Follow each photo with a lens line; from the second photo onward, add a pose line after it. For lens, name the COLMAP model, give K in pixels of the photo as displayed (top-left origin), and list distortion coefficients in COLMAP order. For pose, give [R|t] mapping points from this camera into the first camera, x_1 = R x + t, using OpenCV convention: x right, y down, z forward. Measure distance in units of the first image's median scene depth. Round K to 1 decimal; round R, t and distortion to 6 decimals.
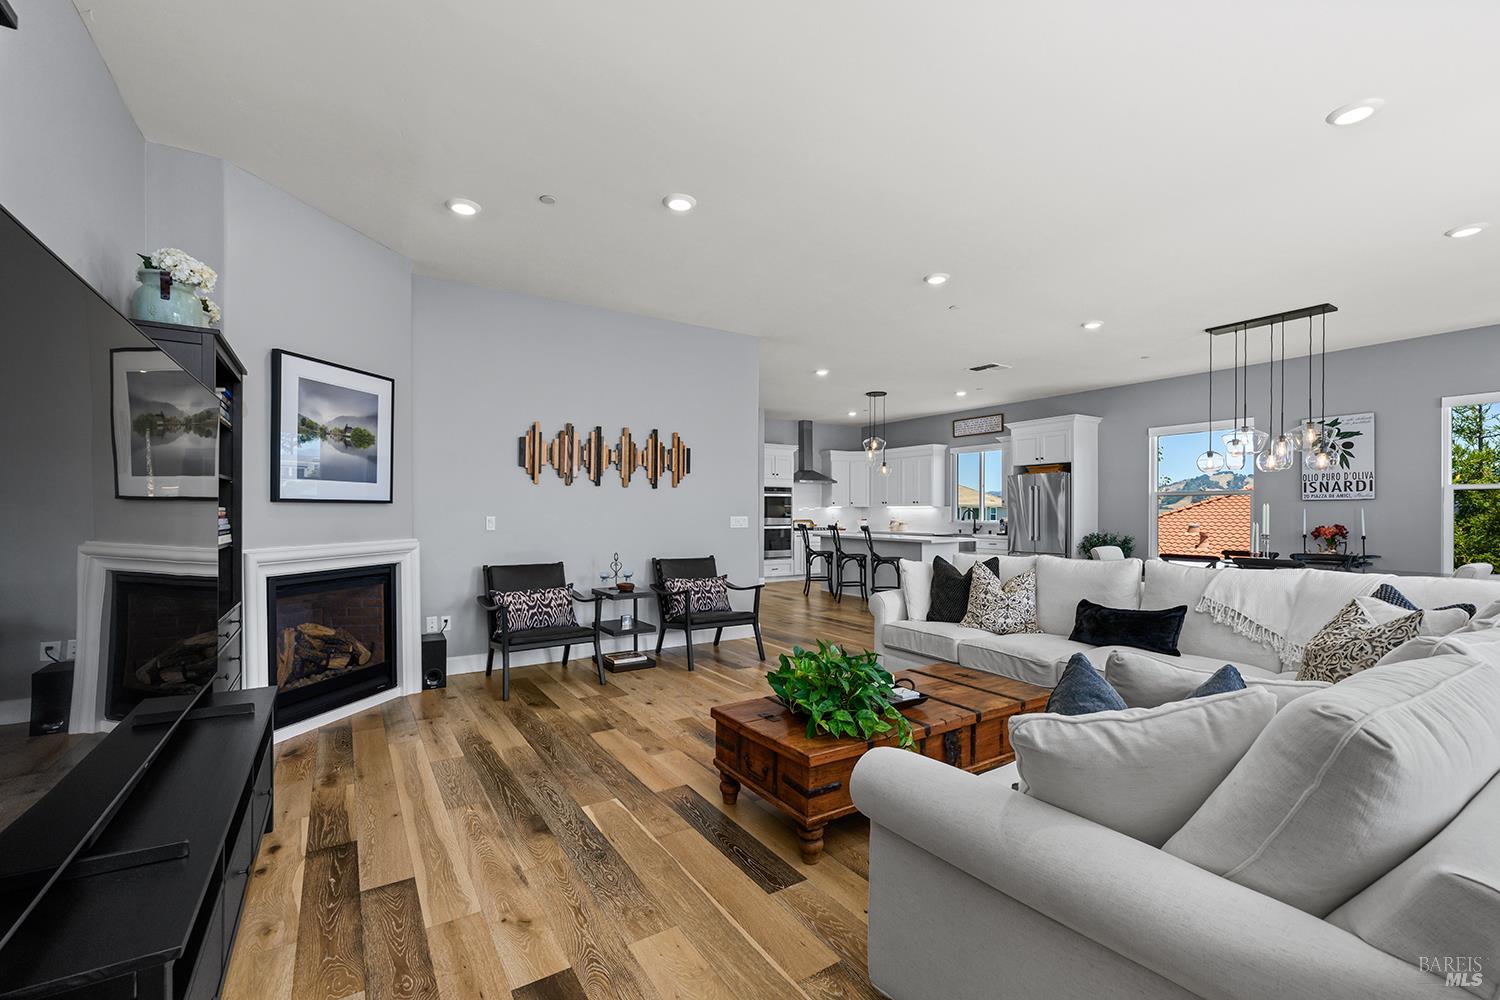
lens RADIAL K [[641.7, 0, 756.1], [0, 641.7, 514.3], [0, 0, 1]] dist [0.001322, 0.000092]
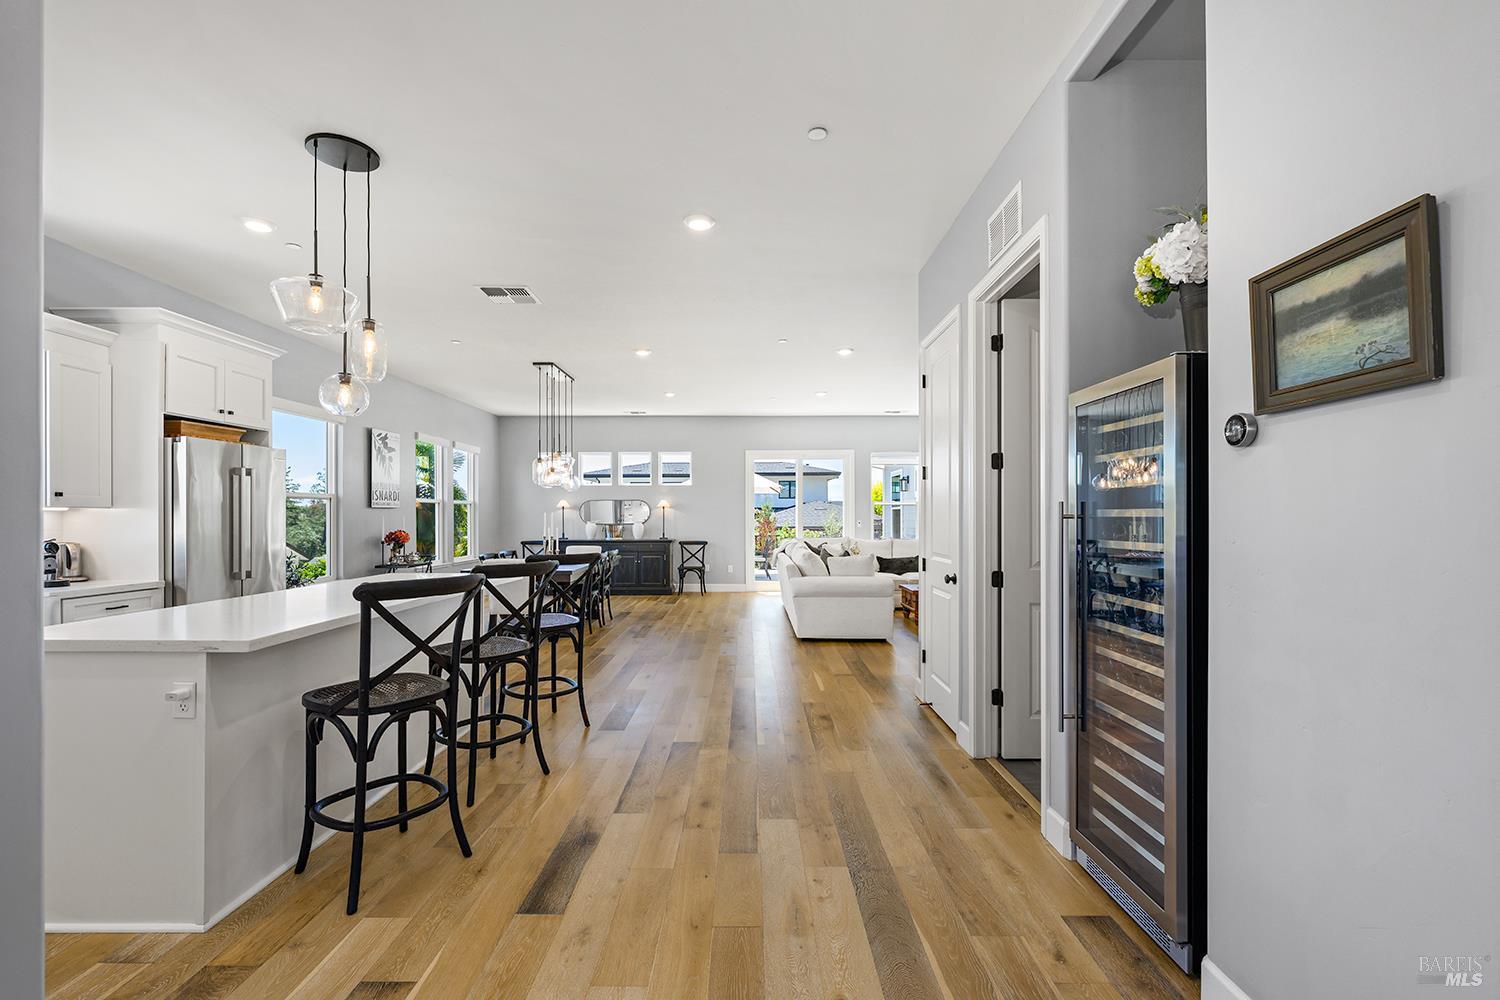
lens RADIAL K [[655.2, 0, 747.2], [0, 655.2, 517.7], [0, 0, 1]] dist [-0.001256, -0.000244]
pose [[-0.837669, -0.001248, 0.546177, -0.250685], [0.002539, 0.999978, 0.006180, -0.012840], [-0.546172, 0.006563, -0.837647, 1.846254]]
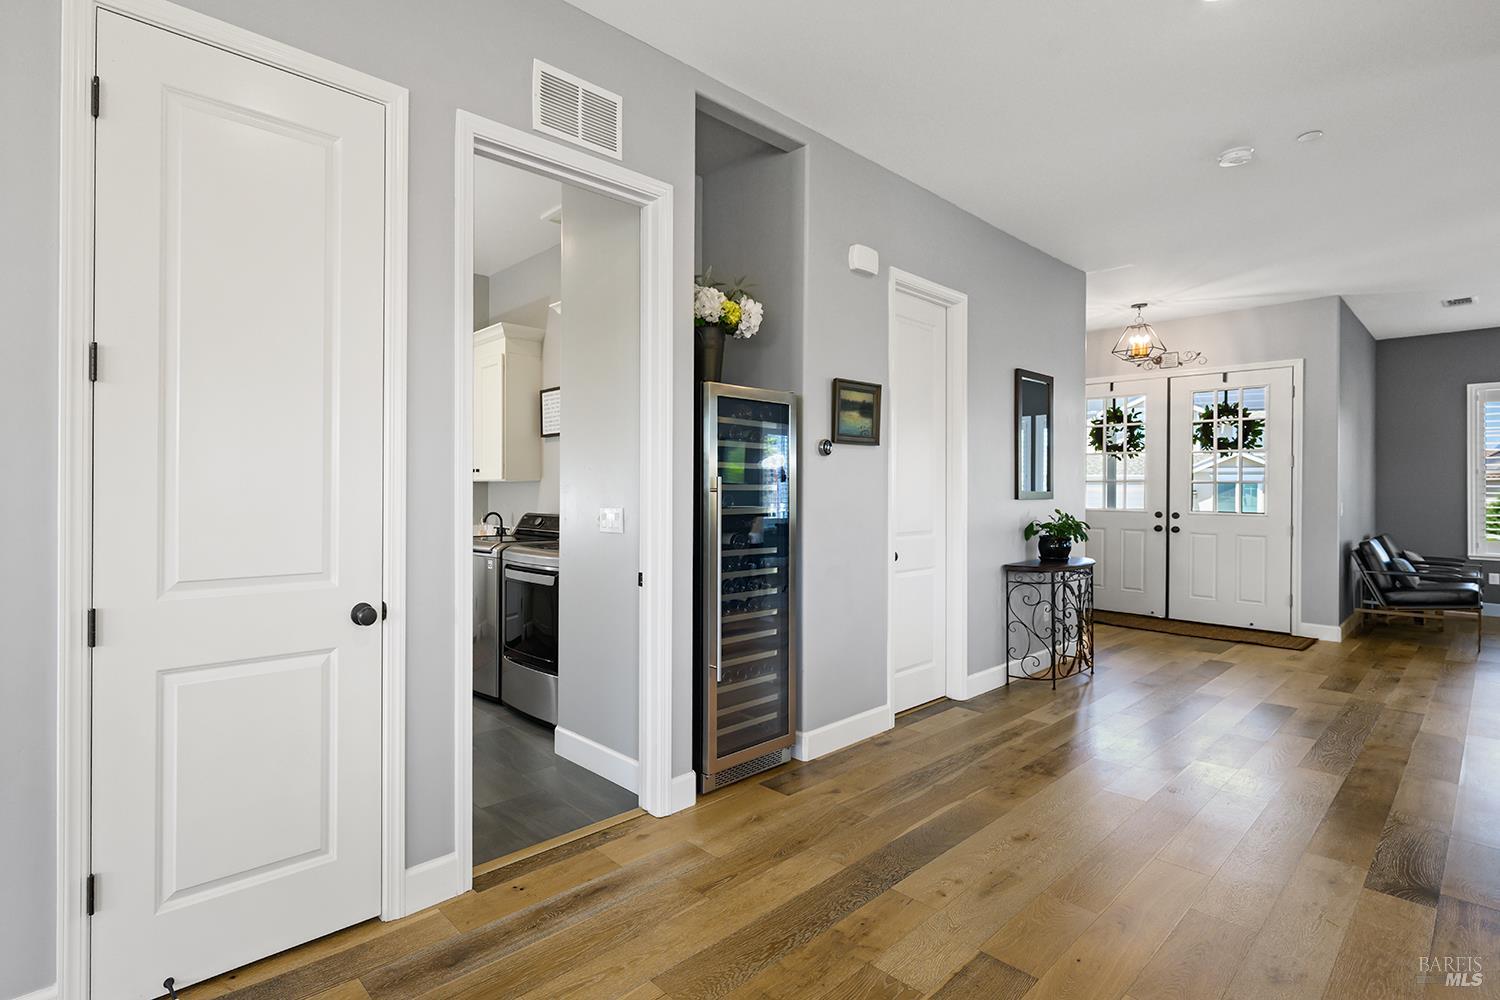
lens RADIAL K [[721.1, 0, 612.9], [0, 721.1, 487.0], [0, 0, 1]] dist [-0.000406, 0.000365]
pose [[0.104842, -0.003605, -0.994482, 0.292724], [-0.008072, 0.999957, -0.004476, -0.009689], [0.994456, 0.008497, 0.104808, 1.281925]]
